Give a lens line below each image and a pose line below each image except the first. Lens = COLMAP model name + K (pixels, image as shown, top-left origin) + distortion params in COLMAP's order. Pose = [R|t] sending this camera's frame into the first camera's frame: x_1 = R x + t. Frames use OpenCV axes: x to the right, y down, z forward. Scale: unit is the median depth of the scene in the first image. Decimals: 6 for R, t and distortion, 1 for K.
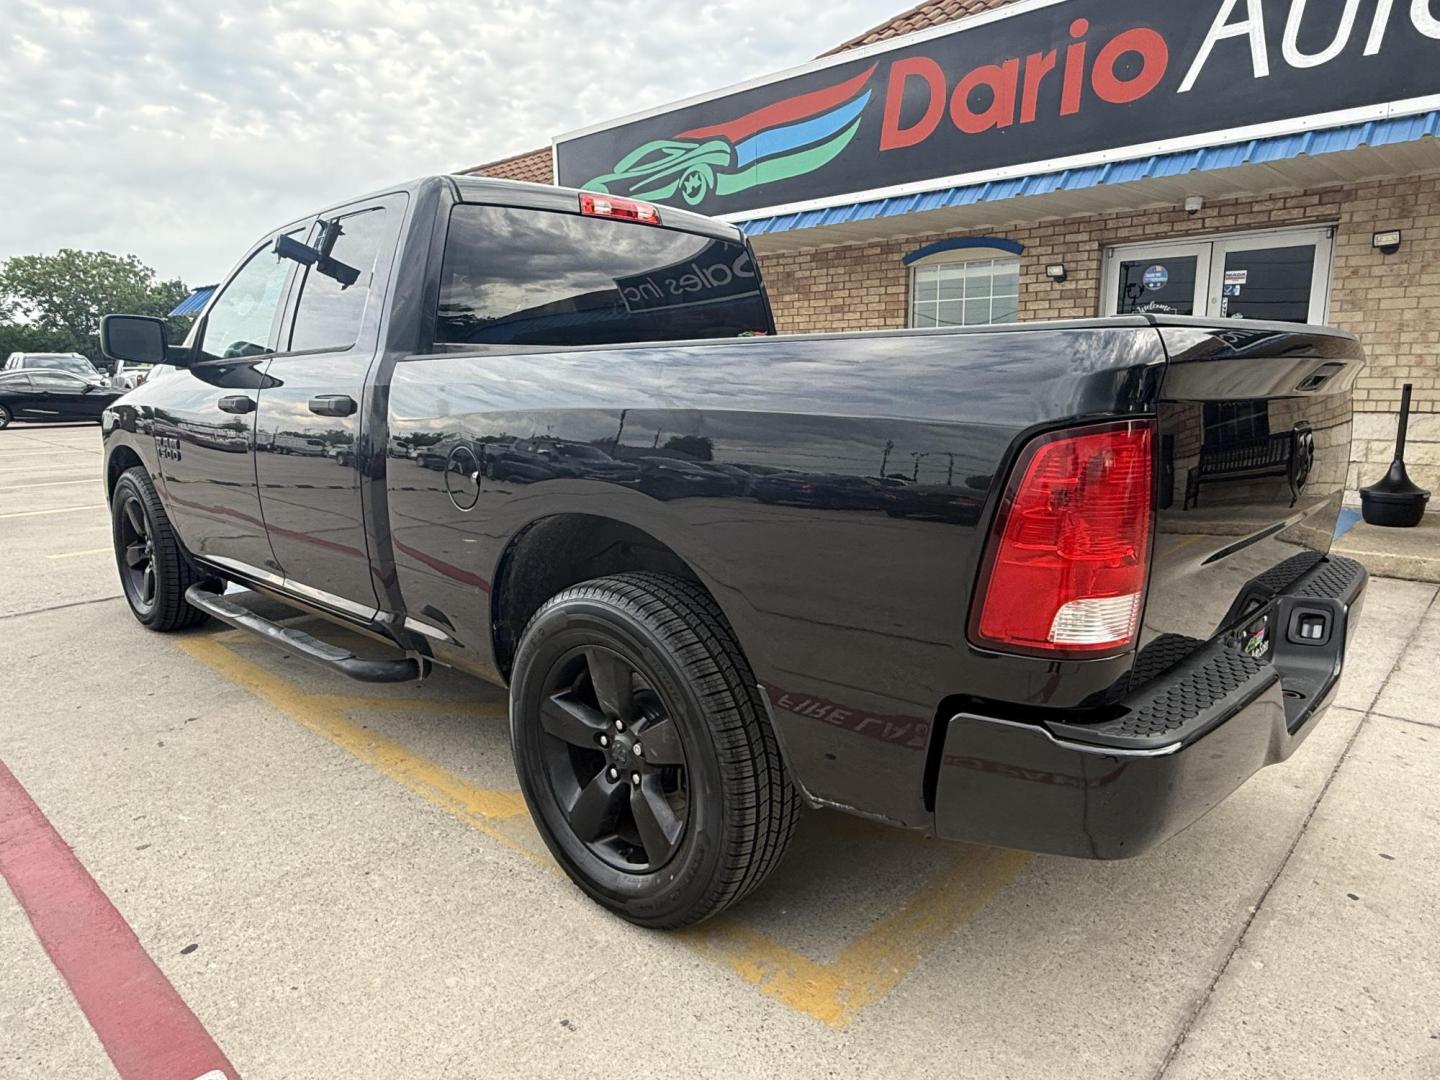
lens RADIAL K [[913.5, 0, 722.3], [0, 913.5, 549.4], [0, 0, 1]] dist [0.001816, -0.000222]
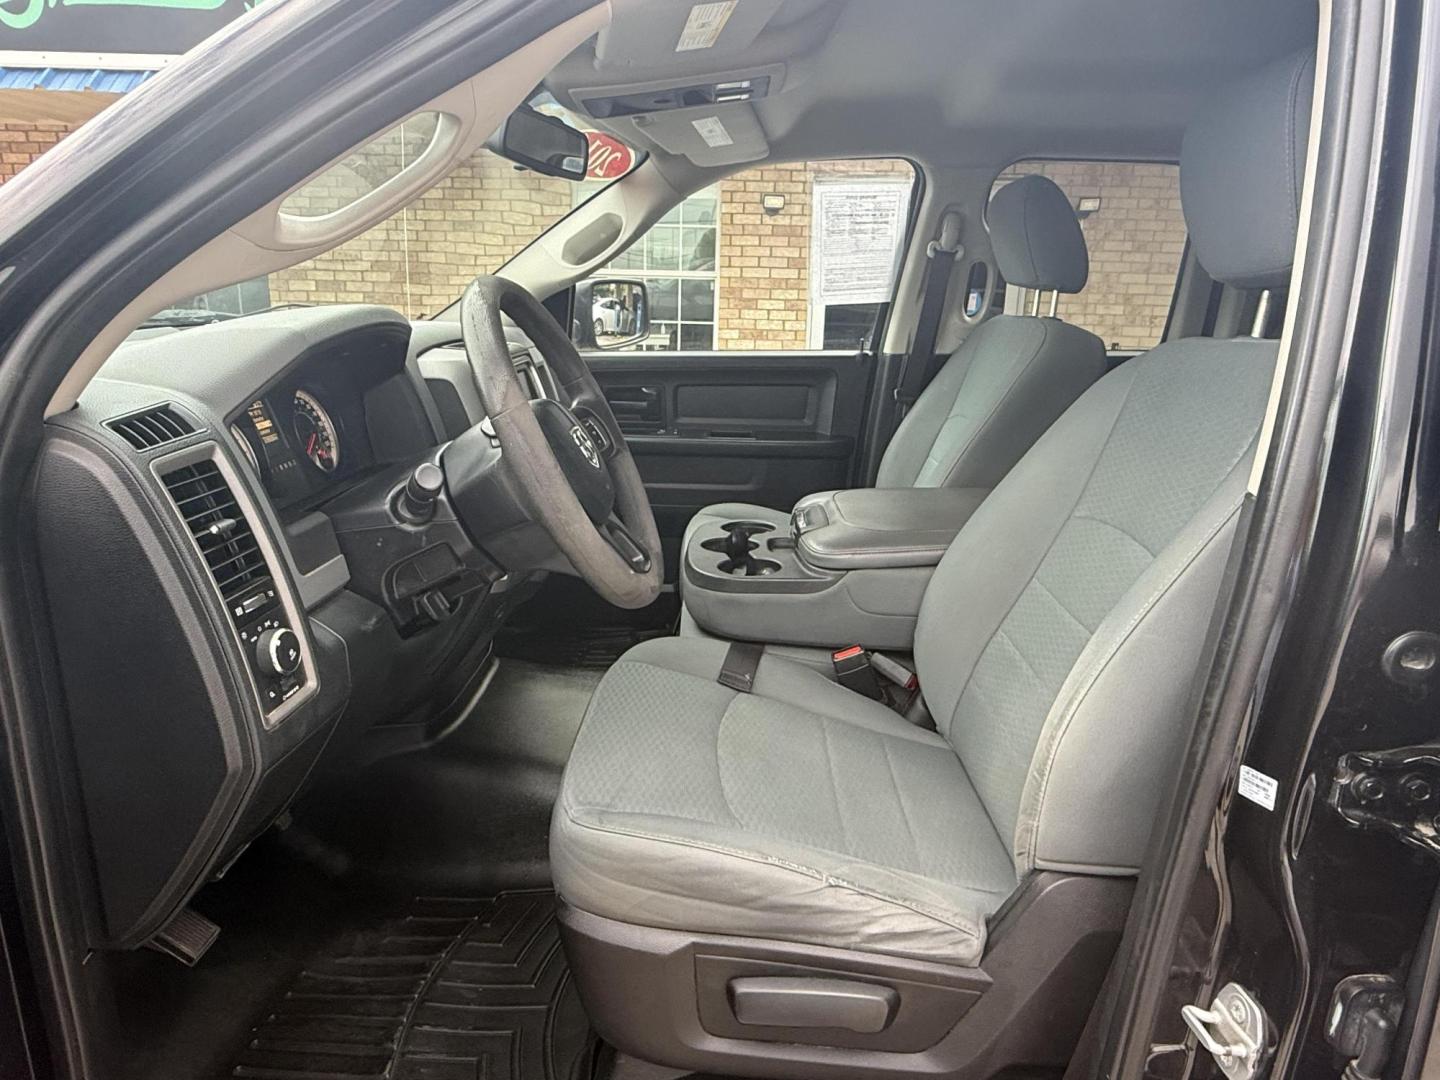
lens RADIAL K [[910.5, 0, 707.4], [0, 910.5, 543.3], [0, 0, 1]] dist [0.001434, -0.000512]
pose [[0.742875, -0.155460, 0.651129, -0.289538], [0.098598, 0.987463, 0.123270, -0.099477], [-0.662130, -0.027374, 0.748889, 0.390732]]
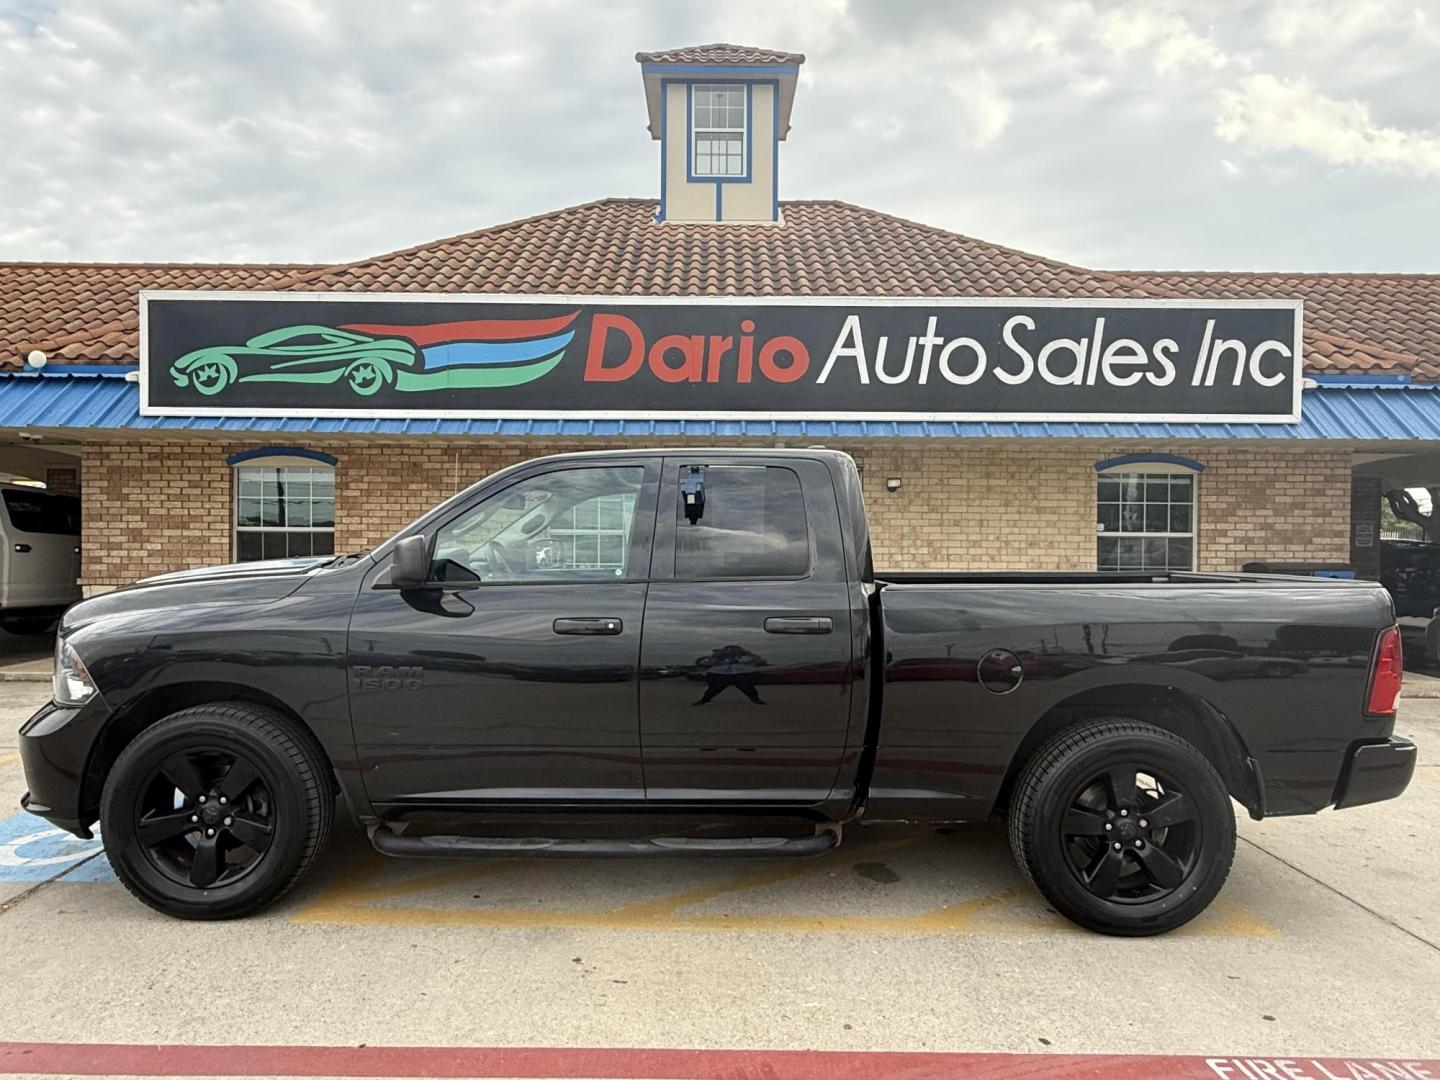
lens RADIAL K [[913.5, 0, 722.3], [0, 913.5, 549.4], [0, 0, 1]] dist [0.001816, -0.000222]
pose [[0.727075, 0.006127, 0.686530, -0.476660], [0.117129, 0.984194, -0.132830, -0.037828], [-0.676493, 0.176990, 0.714865, 0.061855]]
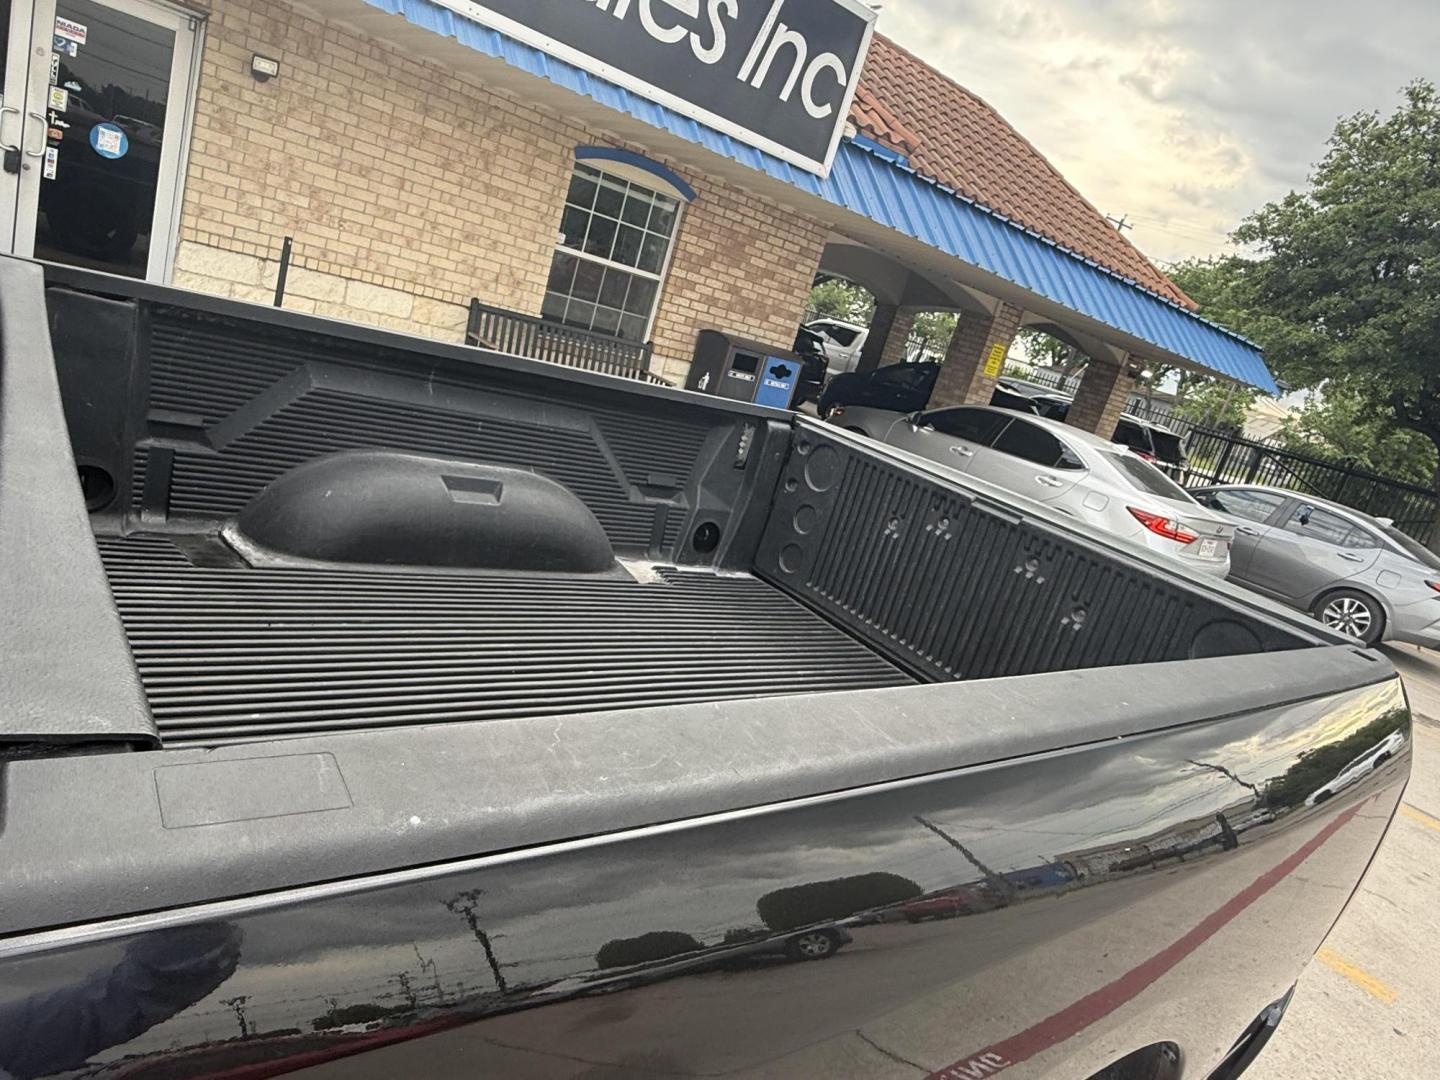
lens RADIAL K [[910.5, 0, 707.4], [0, 910.5, 543.3], [0, 0, 1]] dist [0.001434, -0.000512]
pose [[0.175211, -0.204698, 0.963016, -0.141337], [-0.099218, 0.969496, 0.224127, -0.099322], [-0.979519, -0.134818, 0.149557, 0.290915]]
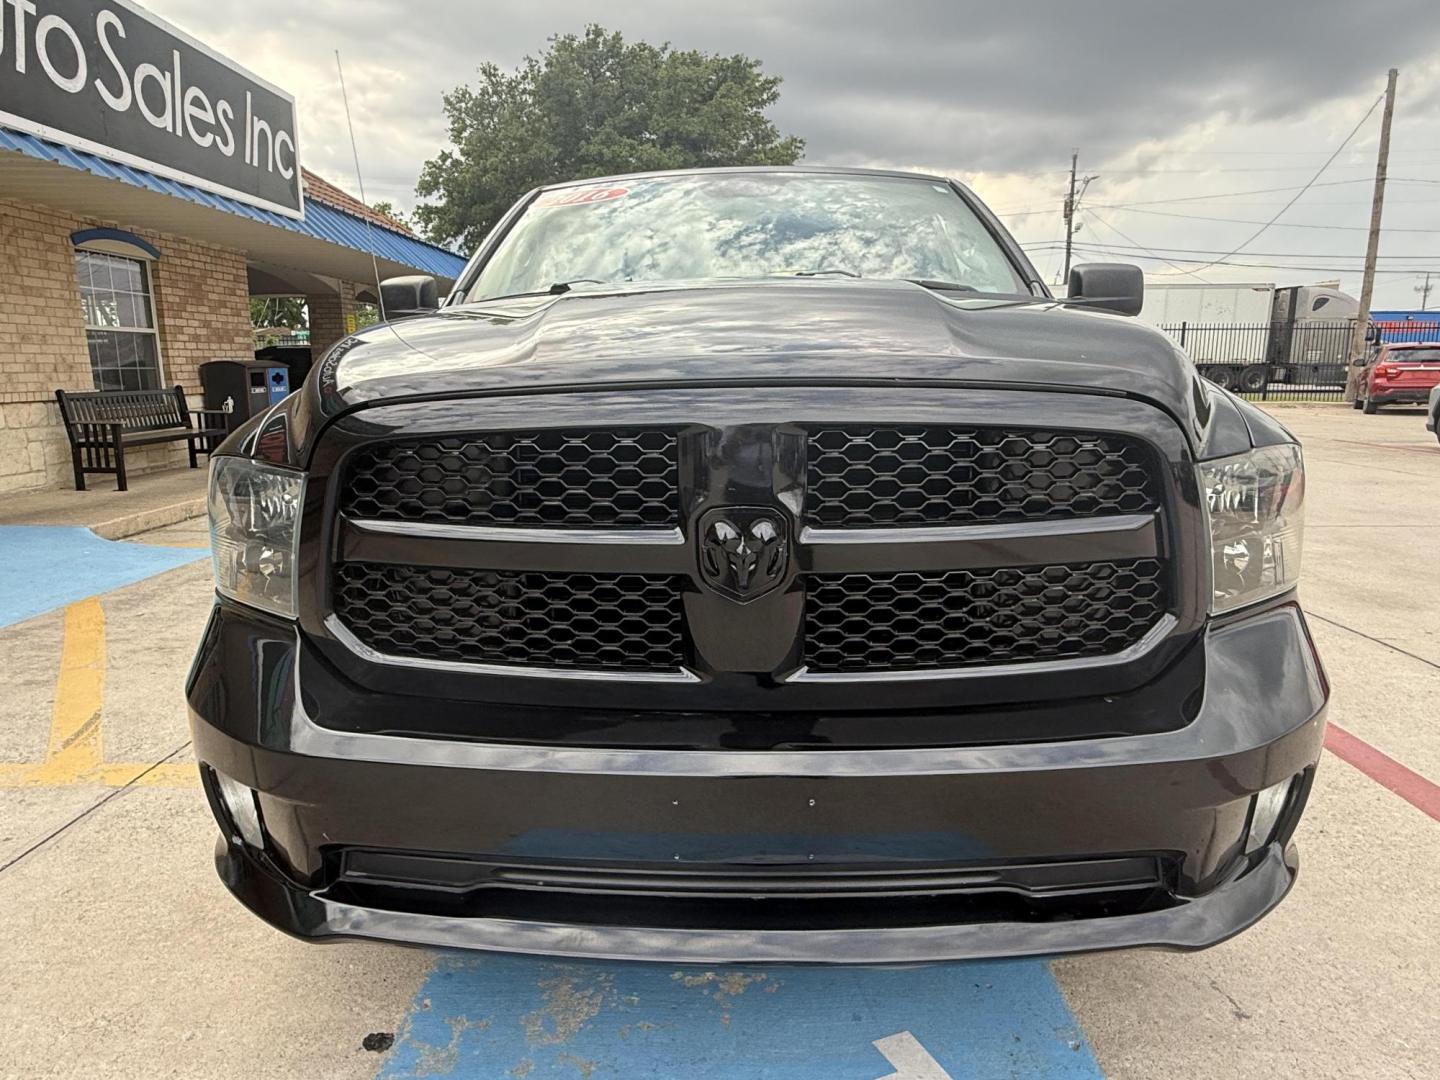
lens RADIAL K [[910.5, 0, 707.4], [0, 910.5, 543.3], [0, 0, 1]] dist [0.001434, -0.000512]
pose [[-0.655994, -0.134040, 0.742769, -0.460771], [0.155072, 0.939174, 0.306439, -0.147222], [-0.738665, 0.316204, -0.595306, 0.807256]]
